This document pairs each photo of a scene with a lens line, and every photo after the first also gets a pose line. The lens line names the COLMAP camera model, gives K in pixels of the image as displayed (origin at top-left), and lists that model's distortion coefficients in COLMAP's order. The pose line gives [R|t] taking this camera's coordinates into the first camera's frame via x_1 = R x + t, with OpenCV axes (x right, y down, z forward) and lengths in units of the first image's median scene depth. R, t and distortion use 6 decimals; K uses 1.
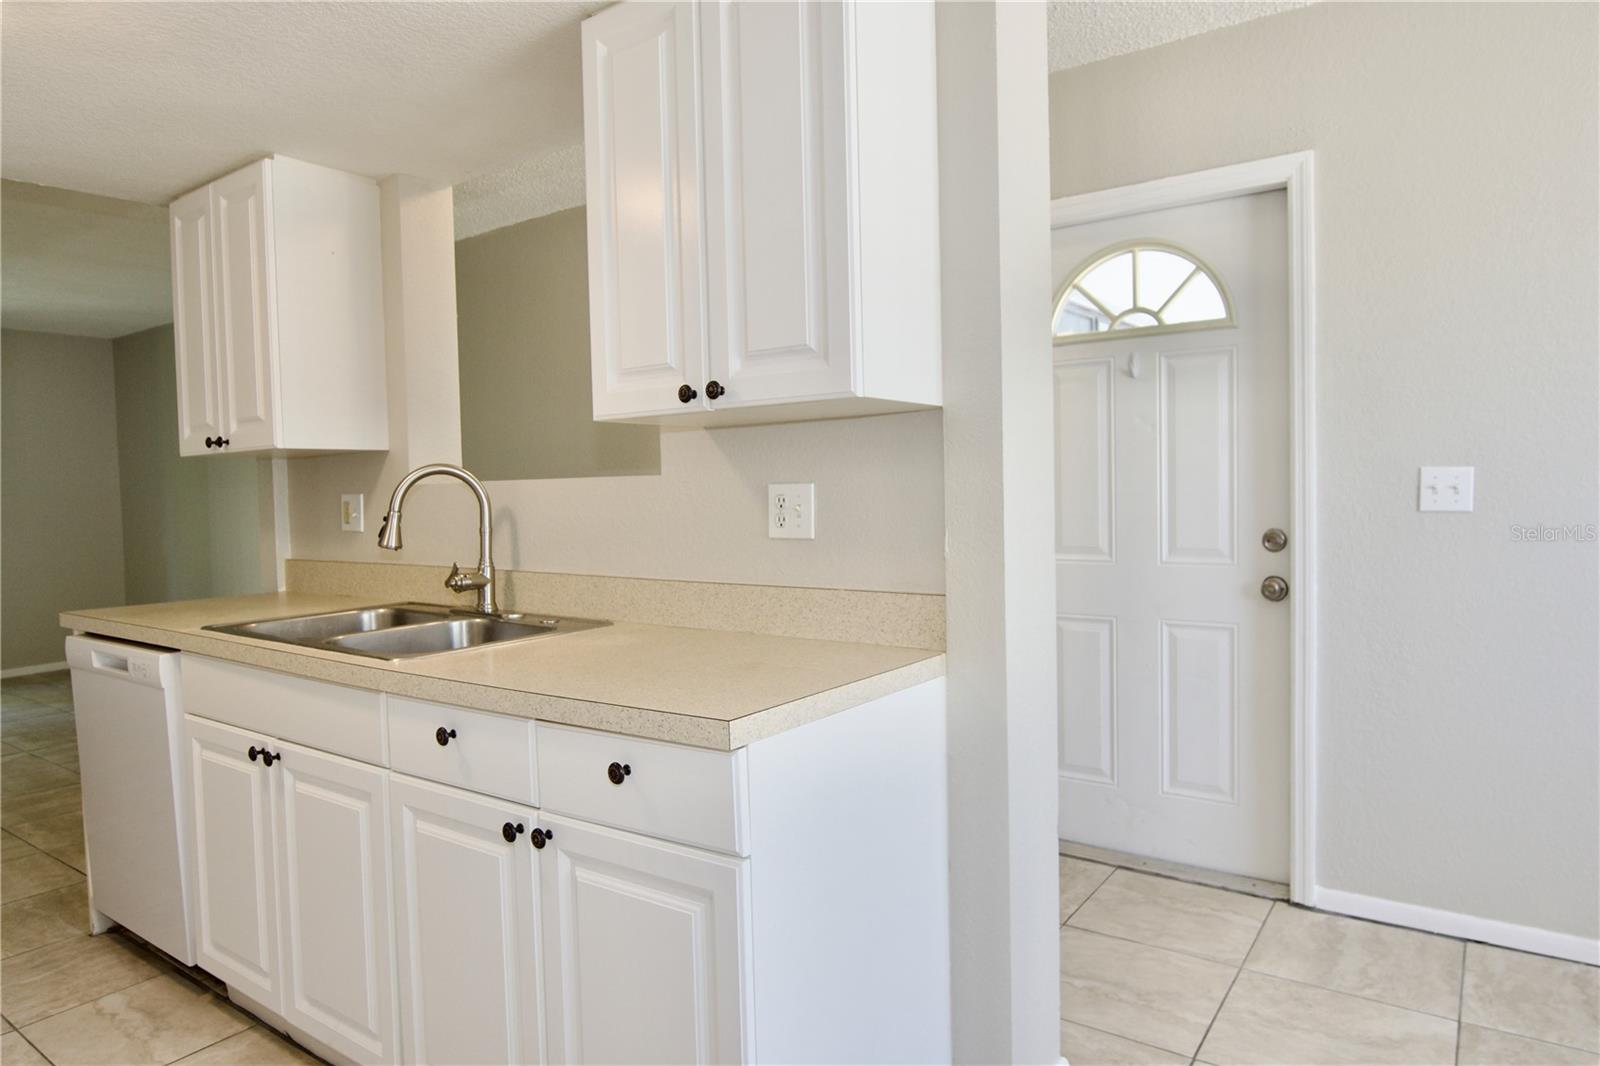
lens RADIAL K [[969.8, 0, 805.1], [0, 969.8, 534.1], [0, 0, 1]] dist [-0.001274, -0.012257]
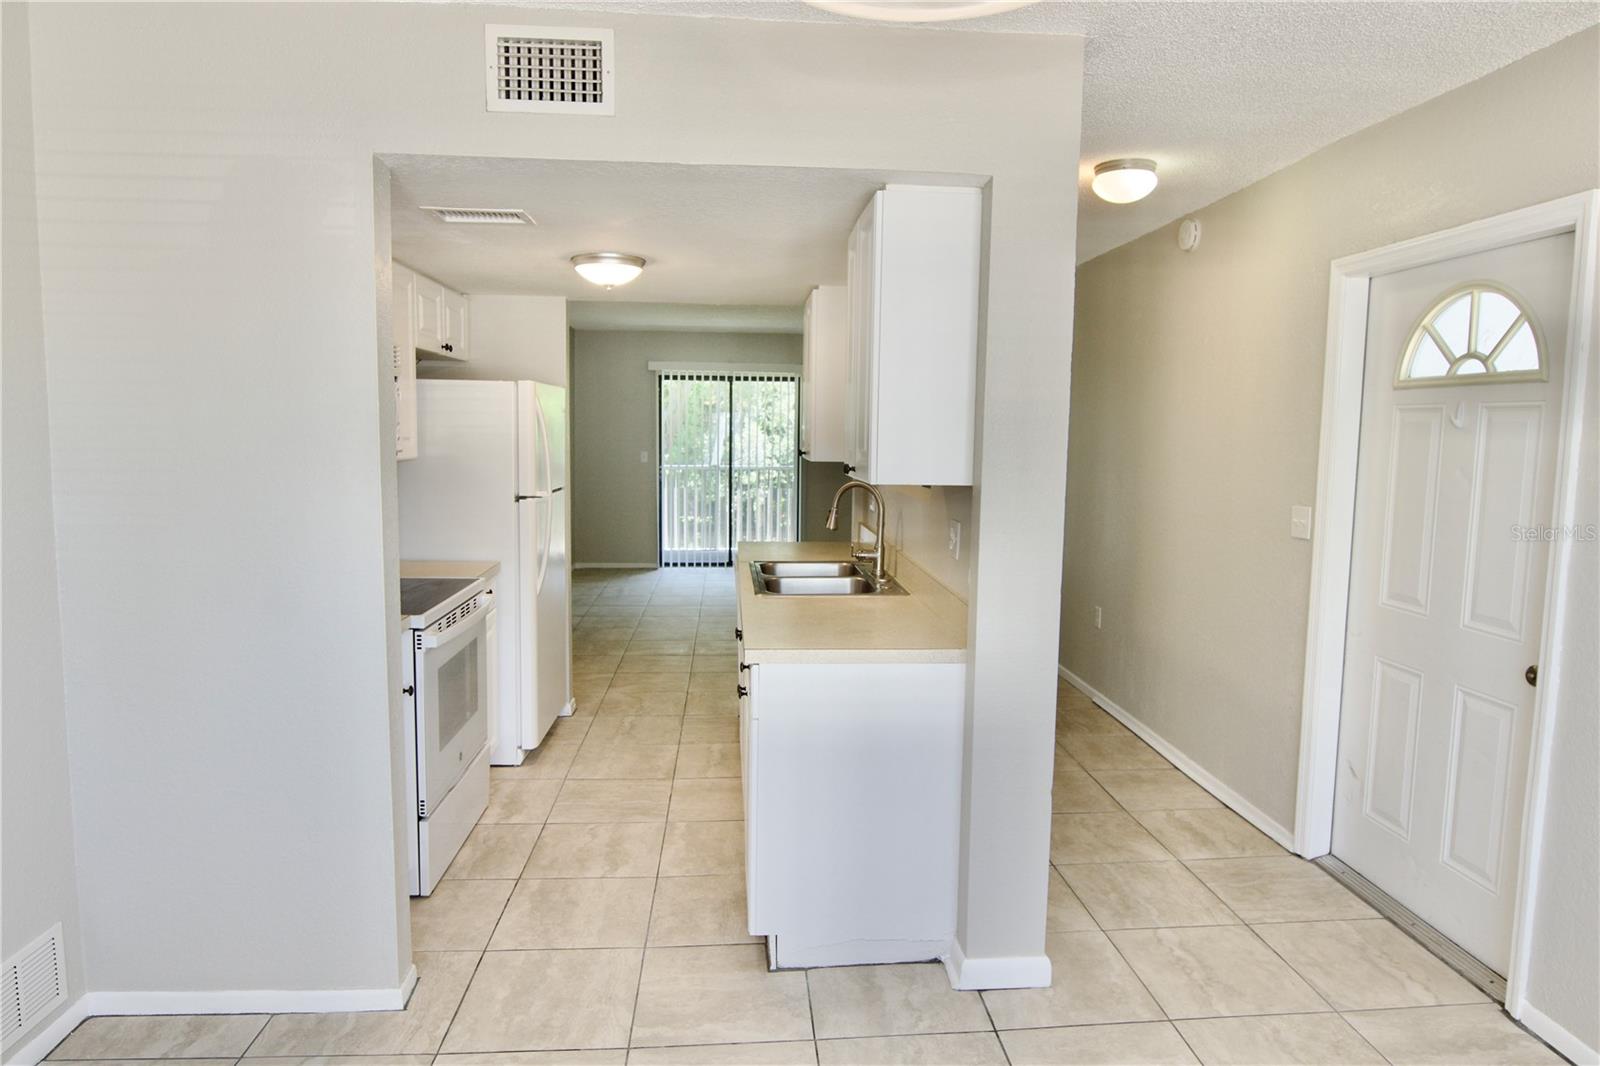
lens RADIAL K [[969.8, 0, 815.5], [0, 969.8, 533.0], [0, 0, 1]] dist [-0.001274, -0.012257]
pose [[0.649508, 0.112920, -0.751923, 0.677355], [-0.063737, 0.993516, 0.094145, -0.112132], [0.757679, -0.013223, 0.652494, -0.095526]]
